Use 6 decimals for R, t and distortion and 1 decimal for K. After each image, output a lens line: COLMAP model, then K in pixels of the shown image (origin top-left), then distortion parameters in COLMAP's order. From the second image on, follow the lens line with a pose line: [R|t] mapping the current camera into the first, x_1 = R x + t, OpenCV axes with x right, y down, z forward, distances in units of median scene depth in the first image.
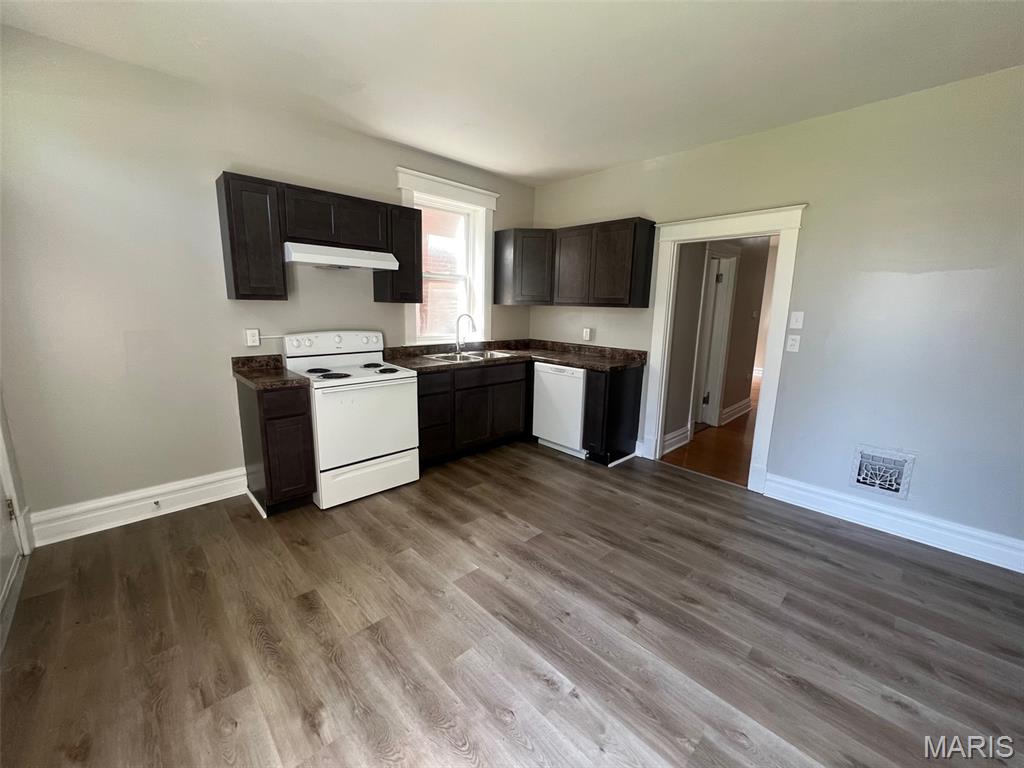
lens RADIAL K [[409.2, 0, 509.9], [0, 409.2, 378.9], [0, 0, 1]] dist [-0.000213, 0.000193]
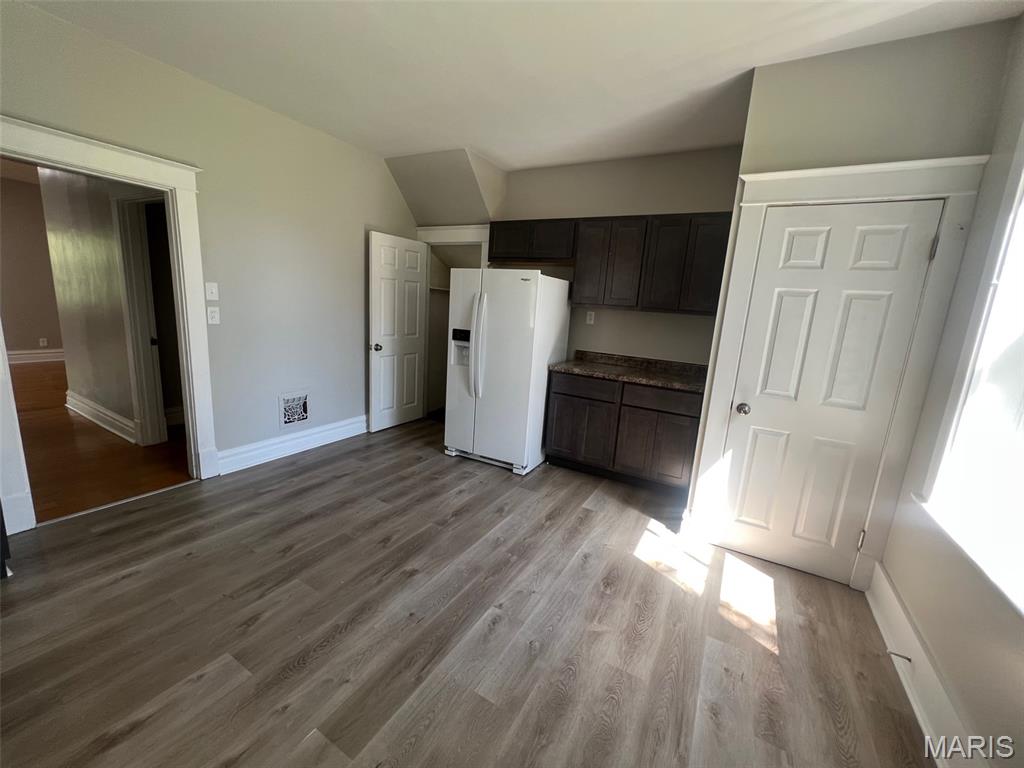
lens RADIAL K [[409.2, 0, 509.9], [0, 409.2, 378.9], [0, 0, 1]] dist [-0.000213, 0.000193]
pose [[-0.274044, -0.212336, 0.937984, -0.643402], [0.100894, 0.963592, 0.247611, -0.158991], [-0.956410, 0.162493, -0.242643, 0.838996]]
